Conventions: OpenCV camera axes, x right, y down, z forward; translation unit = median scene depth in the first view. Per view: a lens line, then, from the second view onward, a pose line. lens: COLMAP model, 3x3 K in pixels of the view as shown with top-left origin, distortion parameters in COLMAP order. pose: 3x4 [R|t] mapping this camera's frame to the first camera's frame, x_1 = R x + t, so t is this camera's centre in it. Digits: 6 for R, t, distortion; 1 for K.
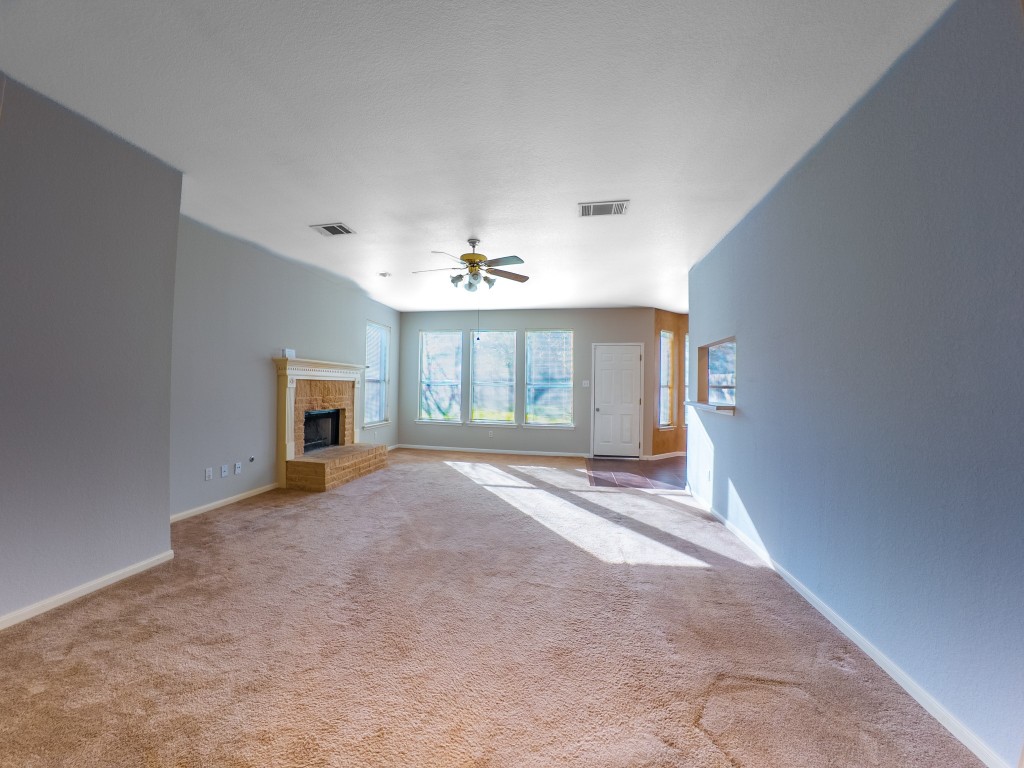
lens RADIAL K [[381.6, 0, 512.0], [0, 381.6, 384.0], [0, 0, 1]] dist [0.000893, 0.000131]
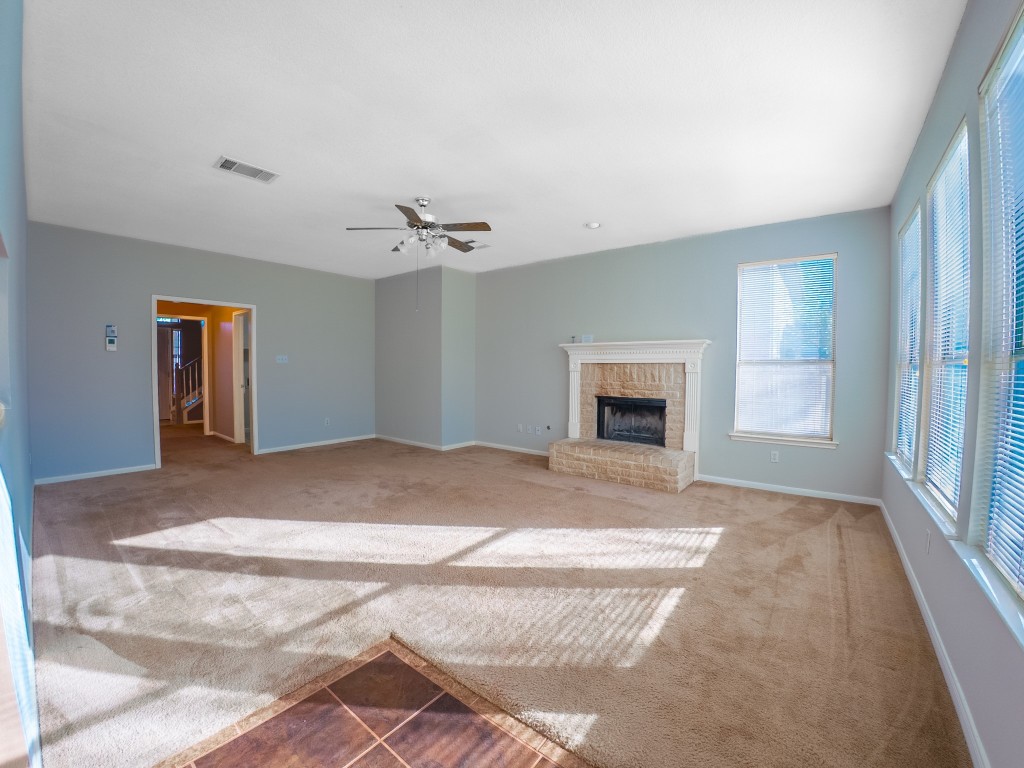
lens RADIAL K [[409.9, 0, 512.0], [0, 409.9, 384.0], [0, 0, 1]] dist [-0.072954, 0.000028]
pose [[-0.460231, 0.014244, -0.887685, 0.508127], [-0.006560, 0.999789, 0.019444, 0.022579], [0.887775, 0.014773, -0.460041, 1.302692]]
